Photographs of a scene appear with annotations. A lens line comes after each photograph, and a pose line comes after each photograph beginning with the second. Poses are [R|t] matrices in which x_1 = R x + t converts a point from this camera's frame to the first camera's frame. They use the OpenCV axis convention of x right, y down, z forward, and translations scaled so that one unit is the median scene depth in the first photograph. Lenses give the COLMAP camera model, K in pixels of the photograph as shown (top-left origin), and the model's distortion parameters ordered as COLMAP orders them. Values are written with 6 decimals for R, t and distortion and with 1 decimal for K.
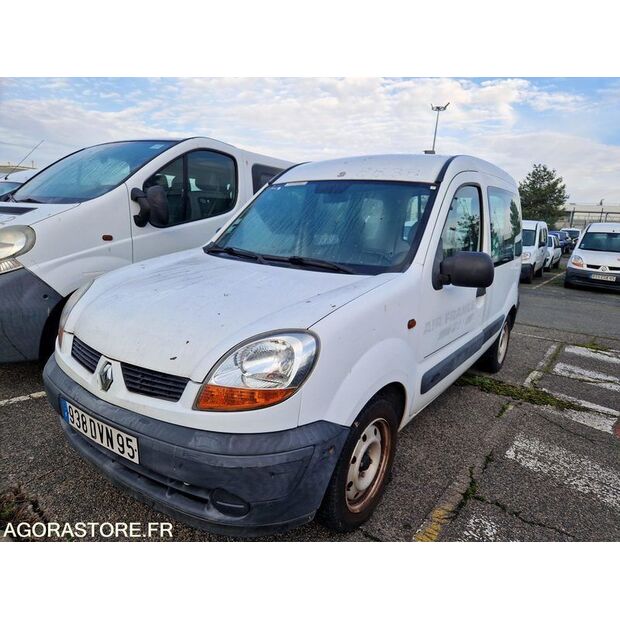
lens RADIAL K [[420.0, 0, 315.3], [0, 420.0, 307.3], [0, 0, 1]] dist [0.085460, -0.059974]
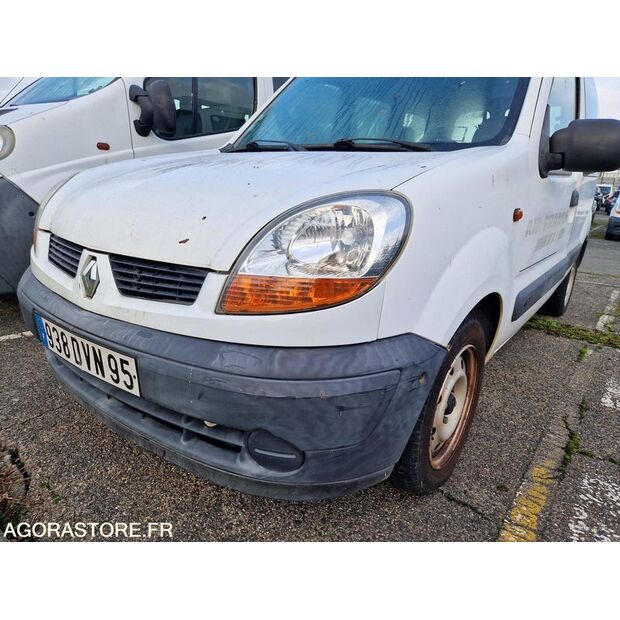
lens RADIAL K [[422.0, 0, 317.9], [0, 422.0, 307.3], [0, 0, 1]] dist [0.079433, -0.056051]
pose [[0.999616, -0.001904, -0.027634, -0.098480], [0.004139, 0.996702, 0.081046, 0.155177], [0.027388, -0.081129, 0.996327, 0.307969]]
